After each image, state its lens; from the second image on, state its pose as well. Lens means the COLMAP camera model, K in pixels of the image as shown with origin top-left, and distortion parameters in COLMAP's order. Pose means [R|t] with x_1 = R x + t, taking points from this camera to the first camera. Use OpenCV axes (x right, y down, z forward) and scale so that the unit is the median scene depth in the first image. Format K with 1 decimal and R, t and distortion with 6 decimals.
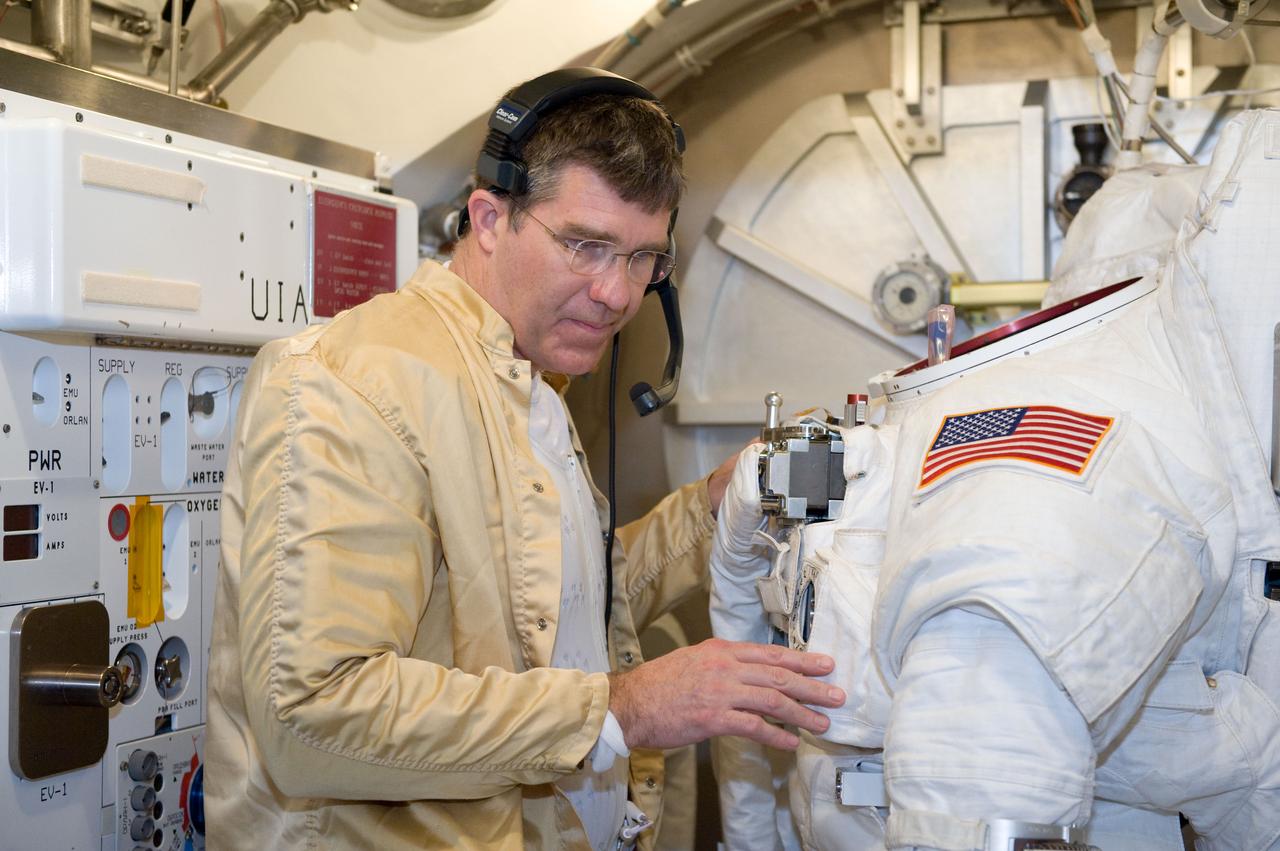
lens RADIAL K [[2184.7, 0, 640.1], [0, 2184.7, 426.6], [0, 0, 1]] dist [0.147661, 0.079976]
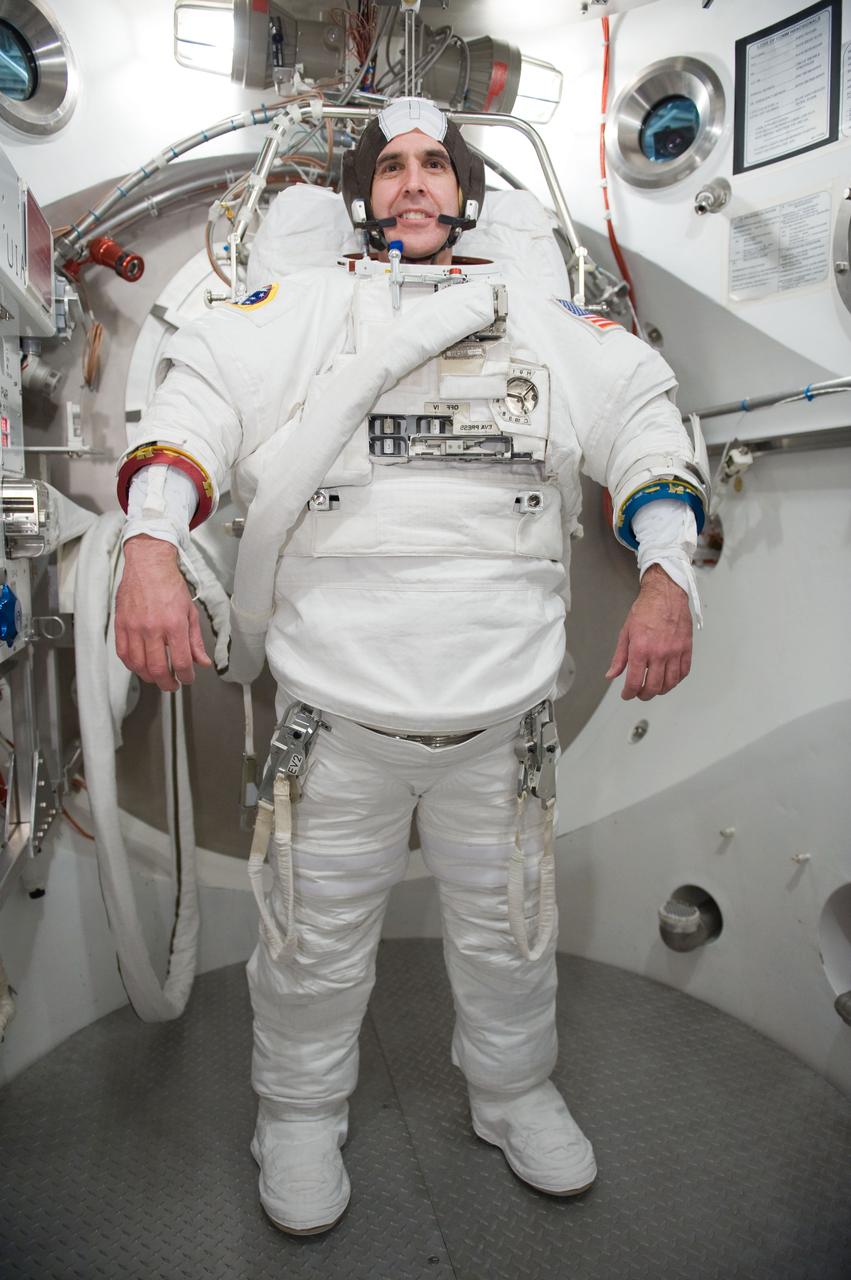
lens RADIAL K [[877.2, 0, 427.4], [0, 877.2, 629.8], [0, 0, 1]] dist [-0.048239, 0.002094]
pose [[0.831203, -0.063402, 0.552342, -0.240044], [-0.011751, 0.991251, 0.131468, 0.090316], [-0.555845, -0.115767, 0.823185, 0.348483]]
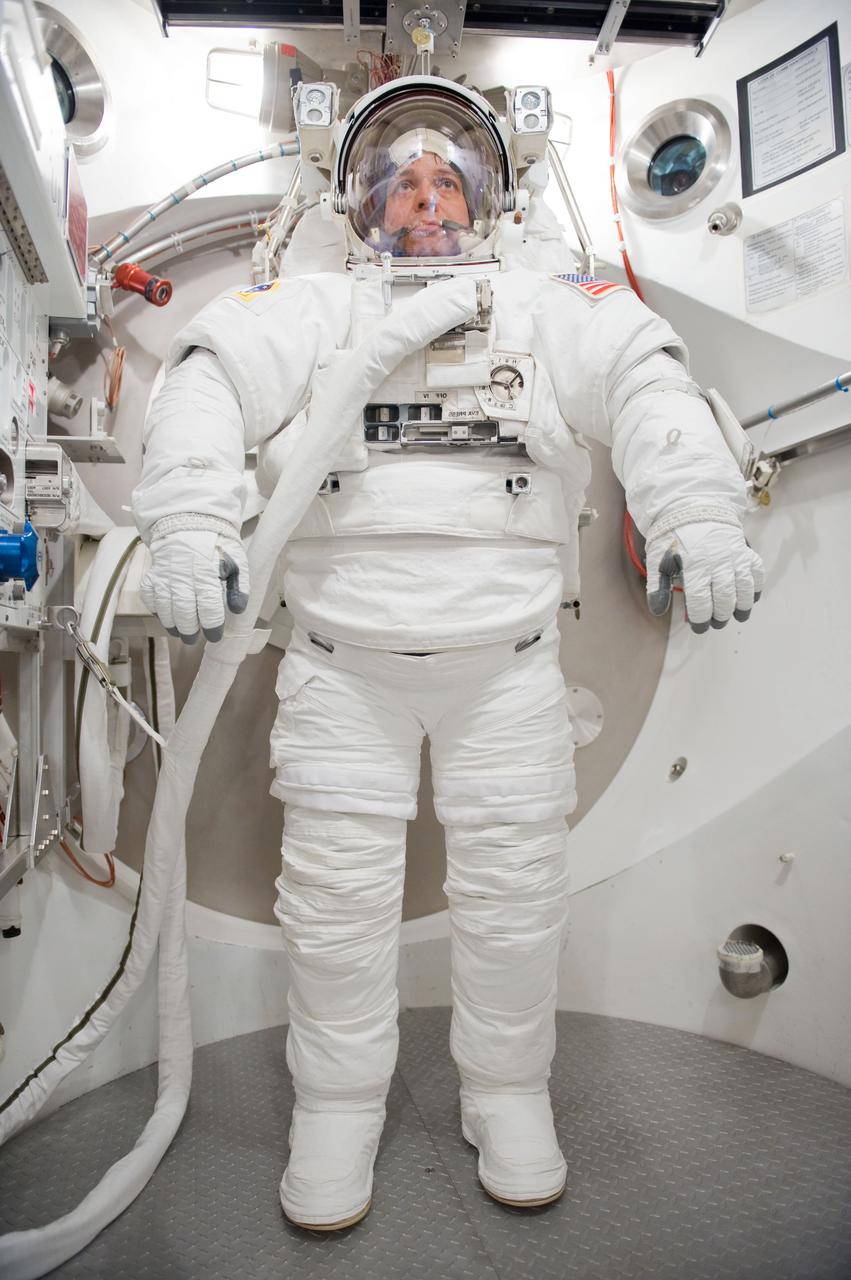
lens RADIAL K [[877.2, 0, 427.4], [0, 877.2, 629.8], [0, 0, 1]] dist [-0.048239, 0.002094]
pose [[0.823598, 0.012465, 0.567038, -0.251756], [0.005284, 0.999546, -0.029647, 0.207567], [-0.567150, 0.027413, 0.823158, 0.395845]]
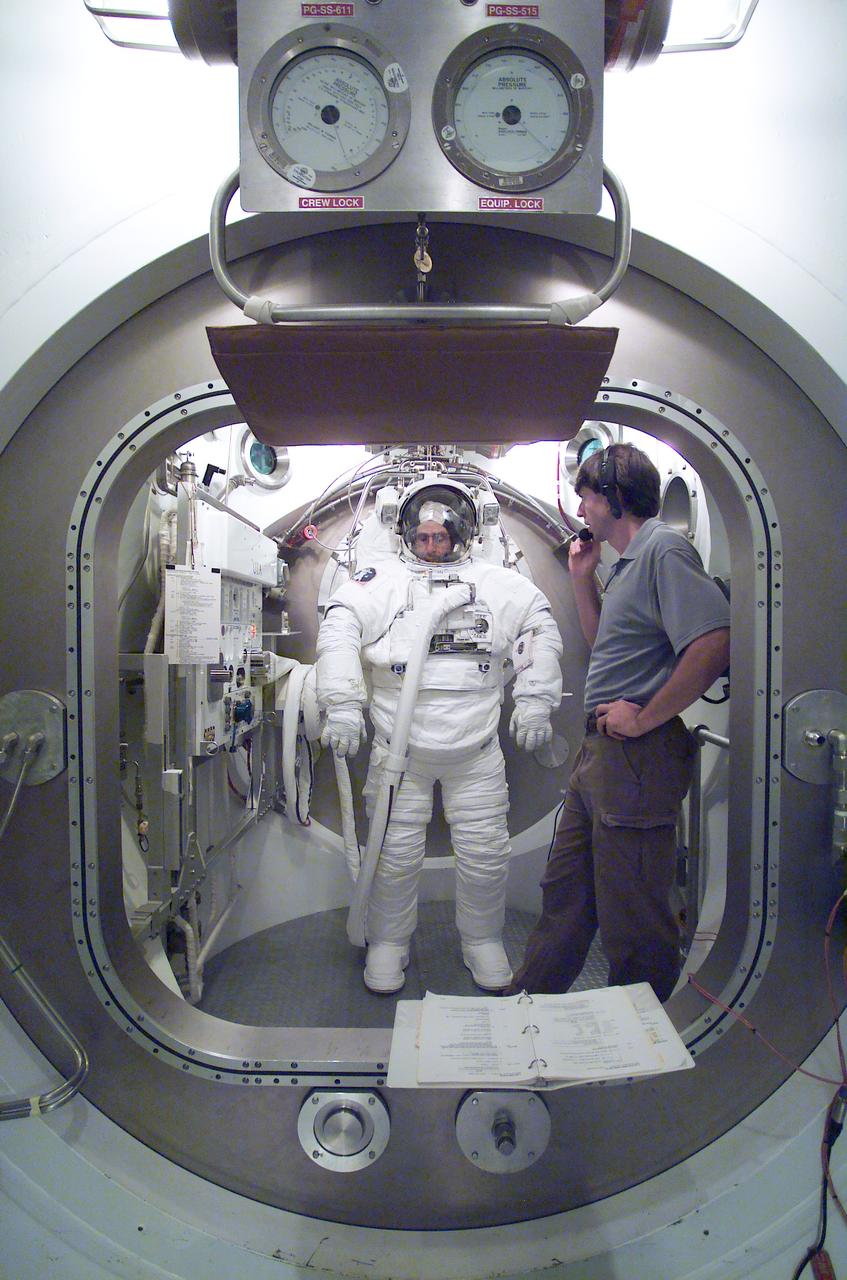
lens RADIAL K [[690.4, 0, 423.5], [0, 690.4, 640.7], [0, 0, 1]] dist [-0.039821, 0.000127]
pose [[0.941016, 0.000217, 0.338363, -0.259674], [-0.004563, 0.999917, 0.012048, 0.038468], [-0.338333, -0.012881, 0.940938, -0.099046]]
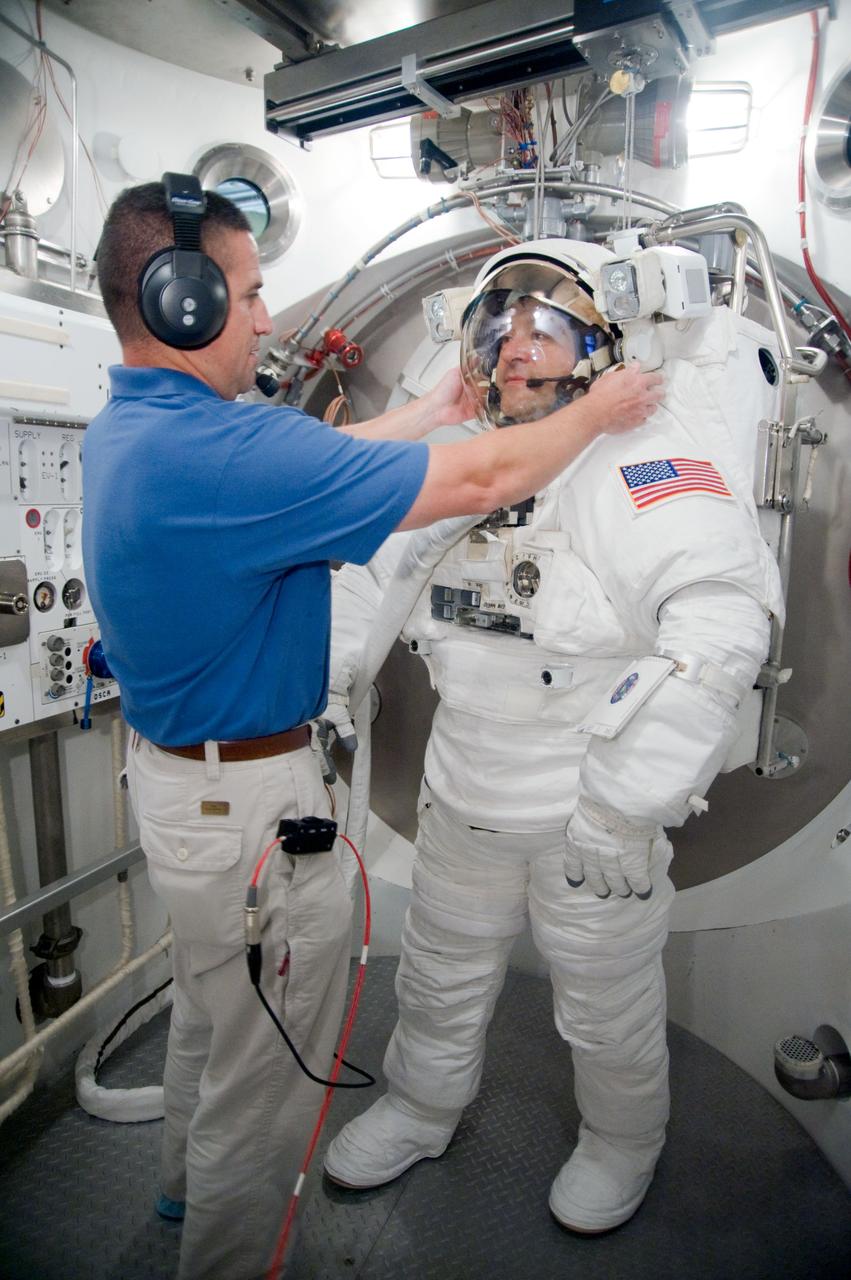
lens RADIAL K [[873.8, 0, 427.8], [0, 873.8, 642.9], [0, 0, 1]] dist [-0.129067, 0.108712]
pose [[0.999409, 0.024563, -0.024030, 0.106234], [-0.020020, 0.984583, 0.173771, 0.012267], [0.027928, -0.173187, 0.984493, 0.226146]]
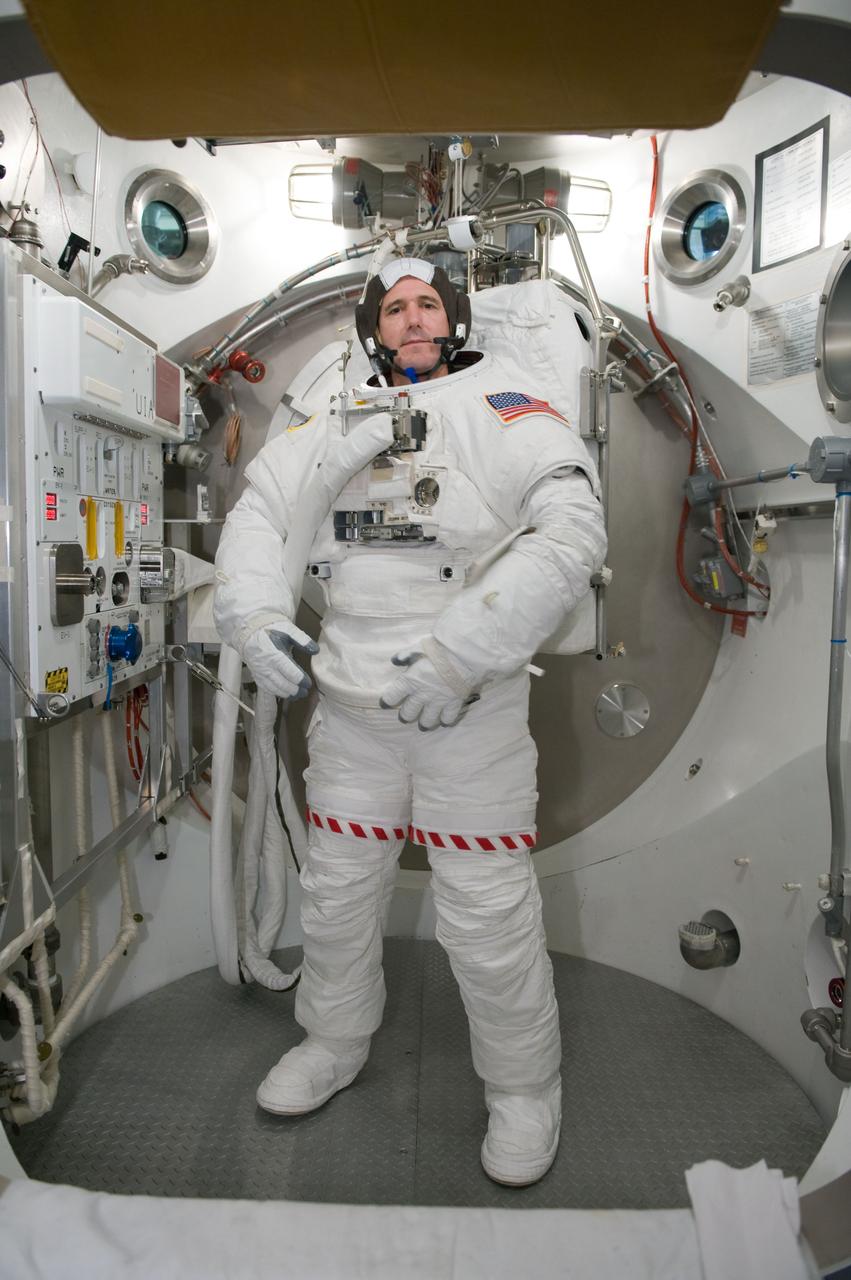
lens RADIAL K [[966.3, 0, 422.3], [0, 966.3, 639.4], [0, 0, 1]] dist [-0.021444, -0.004268]
pose [[0.945709, -0.016991, 0.324570, -0.196343], [-0.018300, 0.994264, 0.105372, 0.055349], [-0.324499, -0.105591, 0.939974, 0.035894]]
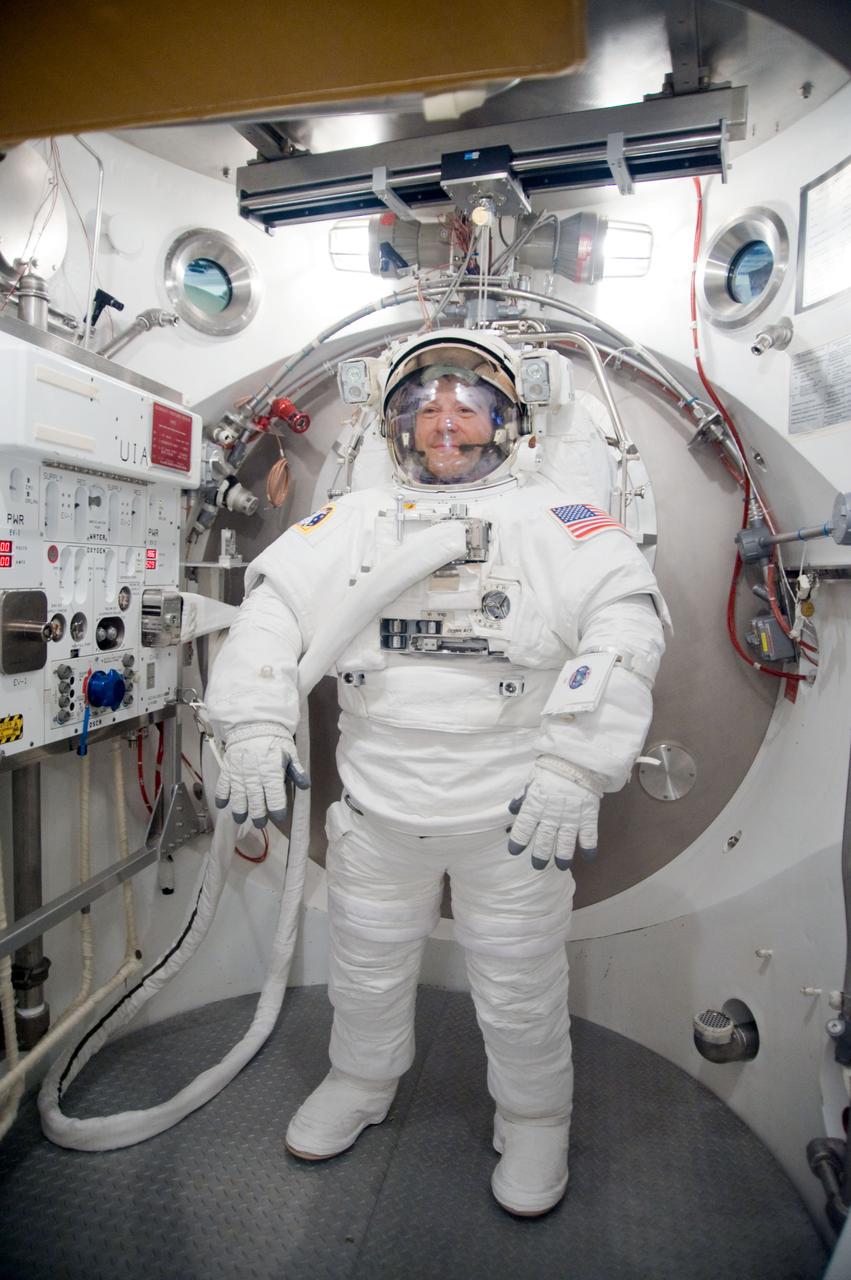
lens RADIAL K [[873.8, 0, 427.8], [0, 873.8, 642.9], [0, 0, 1]] dist [-0.129067, 0.108712]
pose [[0.985613, 0.029418, 0.166438, -0.019267], [-0.044412, 0.995210, 0.087093, 0.034771], [-0.163078, -0.093232, 0.982198, 0.131684]]
